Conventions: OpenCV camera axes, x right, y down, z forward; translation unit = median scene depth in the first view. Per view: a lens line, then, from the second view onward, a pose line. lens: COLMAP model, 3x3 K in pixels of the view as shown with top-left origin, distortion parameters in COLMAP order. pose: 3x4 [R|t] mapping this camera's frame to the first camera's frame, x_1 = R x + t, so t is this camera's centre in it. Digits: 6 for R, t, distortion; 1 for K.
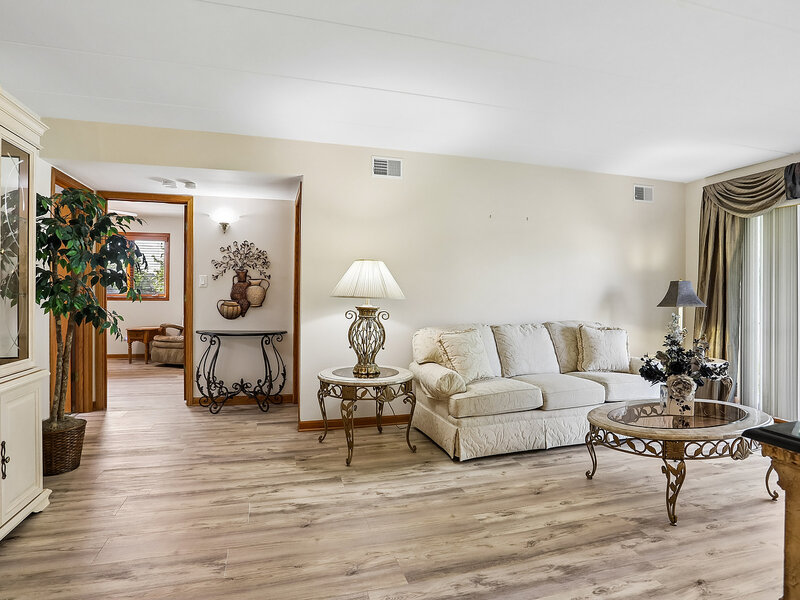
lens RADIAL K [[446.3, 0, 390.9], [0, 446.3, 297.1], [0, 0, 1]] dist [-0.067323, 0.027659]
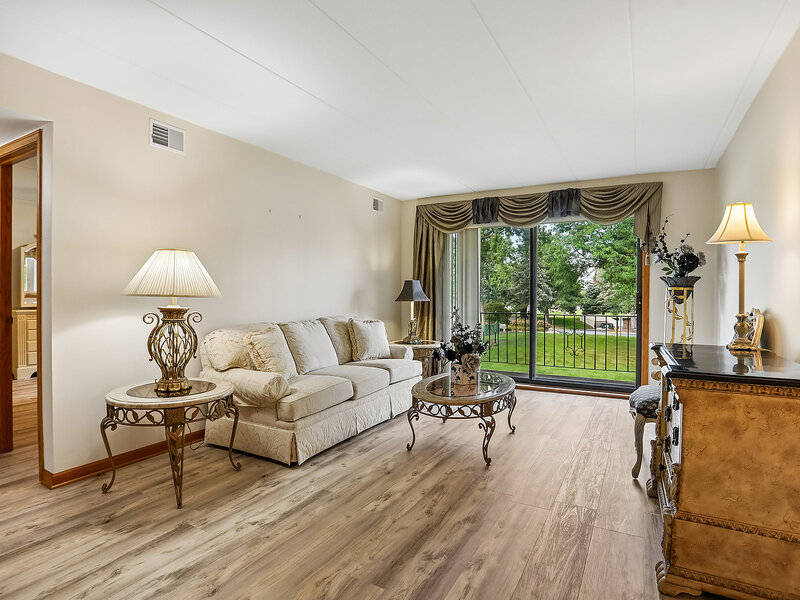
lens RADIAL K [[446.3, 0, 398.5], [0, 446.3, 298.5], [0, 0, 1]] dist [-0.067323, 0.027659]
pose [[0.714271, -0.013847, 0.699732, -0.328561], [0.006011, 0.999889, 0.013651, -0.003386], [-0.699844, -0.005545, 0.714275, 0.153269]]
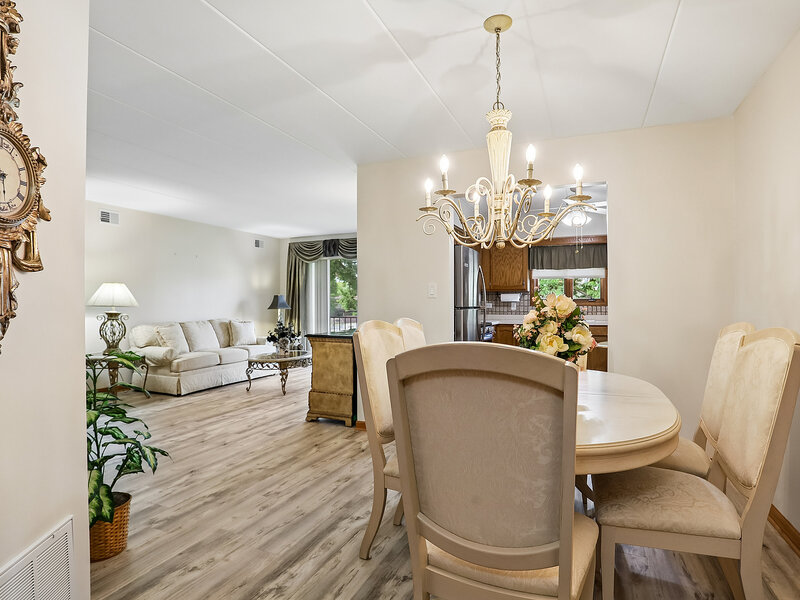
lens RADIAL K [[446.3, 0, 393.4], [0, 446.3, 305.2], [0, 0, 1]] dist [-0.067323, 0.027659]
pose [[0.645658, -0.012584, 0.763523, -0.610237], [0.008459, 0.999921, 0.009327, -0.009900], [-0.763579, 0.000436, 0.645714, -0.779026]]
